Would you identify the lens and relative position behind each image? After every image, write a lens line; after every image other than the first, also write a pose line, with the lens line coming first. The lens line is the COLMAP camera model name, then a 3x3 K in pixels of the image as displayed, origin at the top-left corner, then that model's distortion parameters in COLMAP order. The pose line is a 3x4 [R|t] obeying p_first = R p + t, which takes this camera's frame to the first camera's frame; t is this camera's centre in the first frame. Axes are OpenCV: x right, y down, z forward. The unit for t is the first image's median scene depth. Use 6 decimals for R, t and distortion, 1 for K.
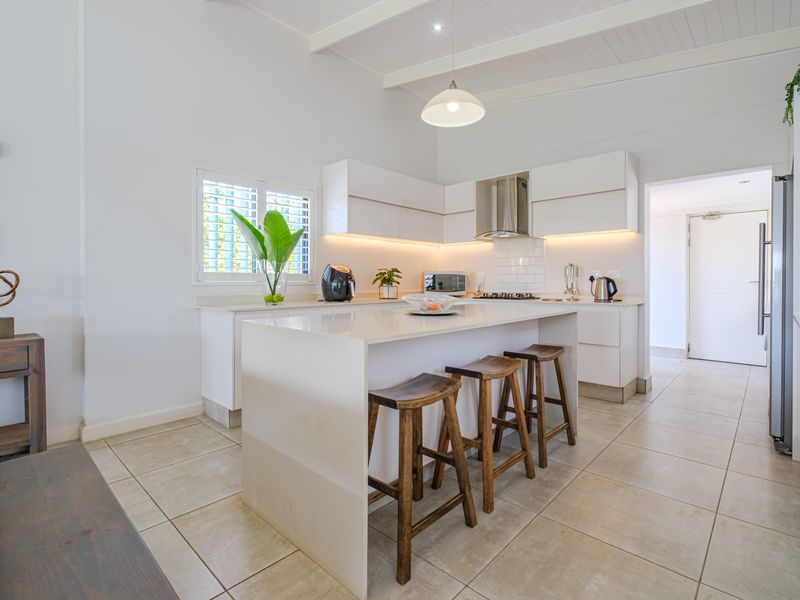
lens RADIAL K [[401.3, 0, 395.6], [0, 401.3, 282.2], [0, 0, 1]] dist [-0.012069, 0.000066]
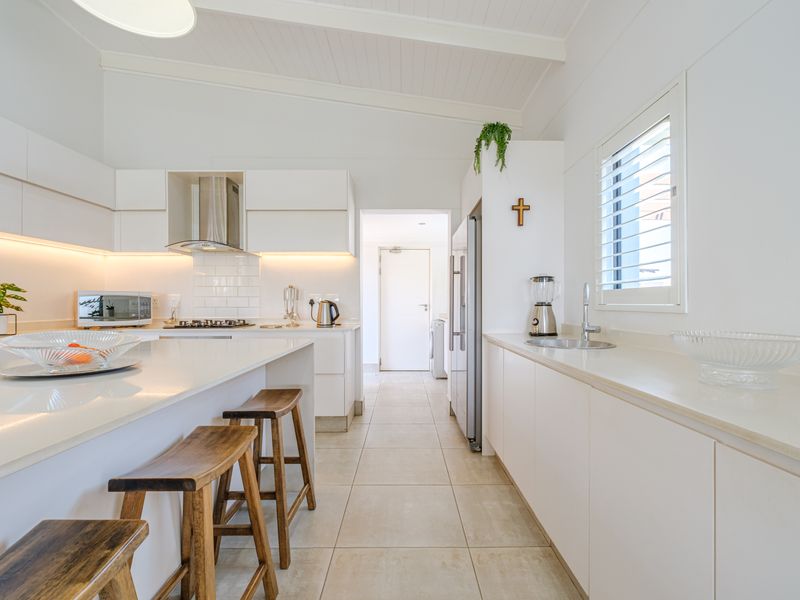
lens RADIAL K [[379.5, 0, 408.1], [0, 379.5, 306.2], [0, 0, 1]] dist [-0.002795, 0.002457]
pose [[0.717519, -0.004688, 0.696523, 0.033879], [0.002996, 0.999989, 0.003645, -0.002578], [-0.696532, -0.000528, 0.717525, 0.215498]]
